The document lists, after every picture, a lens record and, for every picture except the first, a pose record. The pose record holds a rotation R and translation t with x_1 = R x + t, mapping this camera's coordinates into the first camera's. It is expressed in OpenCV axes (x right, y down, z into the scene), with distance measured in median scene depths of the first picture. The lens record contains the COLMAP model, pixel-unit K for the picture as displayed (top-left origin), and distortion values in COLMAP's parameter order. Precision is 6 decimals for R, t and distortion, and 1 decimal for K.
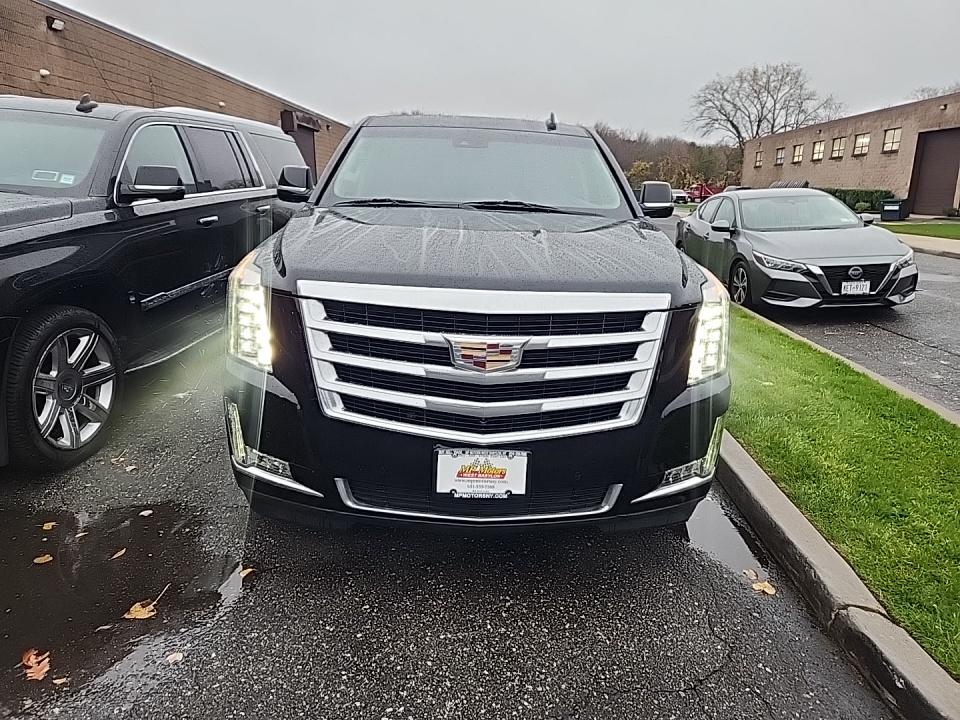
lens RADIAL K [[642.4, 0, 492.0], [0, 642.4, 361.6], [0, 0, 1]] dist [0.083091, -0.080895]
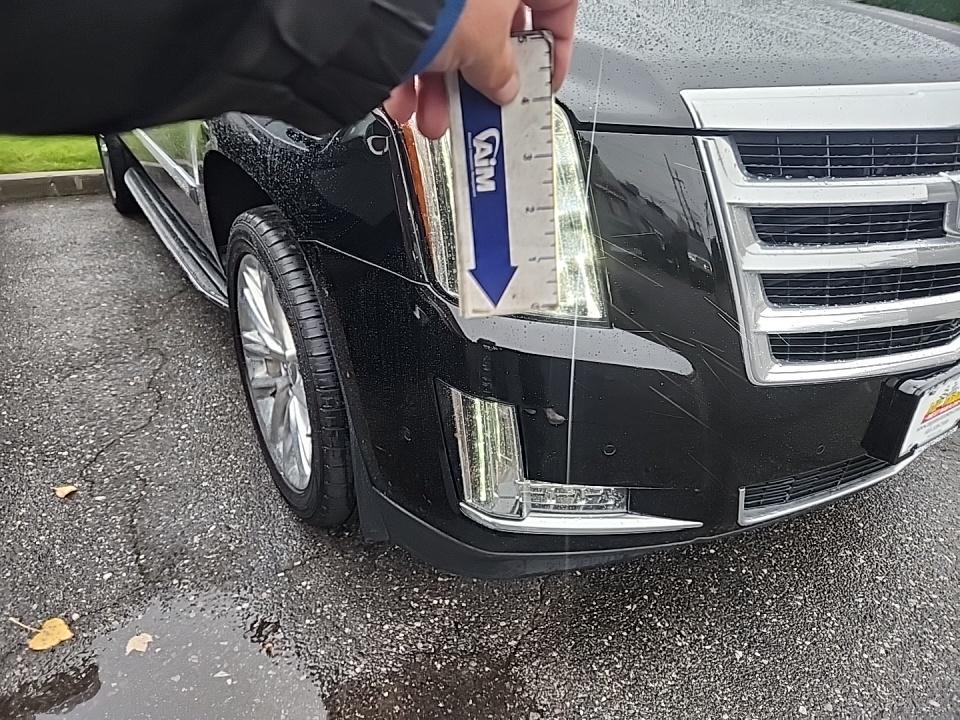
lens RADIAL K [[616.1, 0, 480.0], [0, 616.1, 360.0], [0, 0, 1]] dist [0.042376, -0.033528]
pose [[0.863545, -0.257997, 0.433276, -0.612961], [0.143611, 0.949453, 0.279133, -0.090480], [-0.483391, -0.178821, 0.856946, 0.685274]]
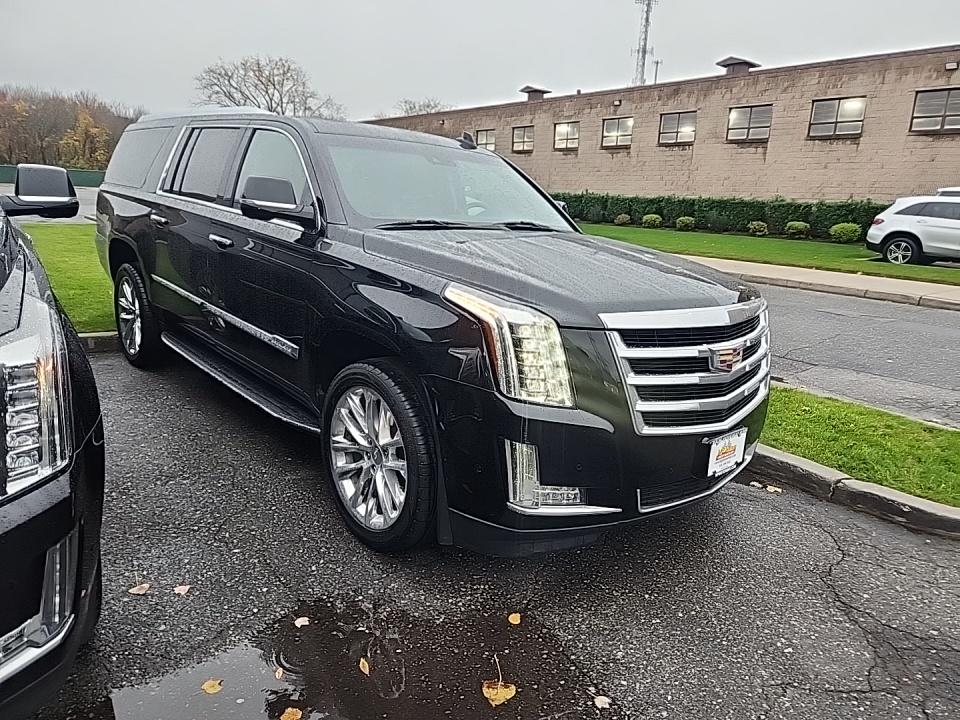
lens RADIAL K [[642.4, 0, 492.0], [0, 642.4, 361.6], [0, 0, 1]] dist [0.083091, -0.080895]
pose [[0.751682, -0.145576, 0.643258, -1.096642], [0.134024, 0.988701, 0.067140, -0.140723], [-0.645764, 0.035744, 0.762700, 0.312555]]
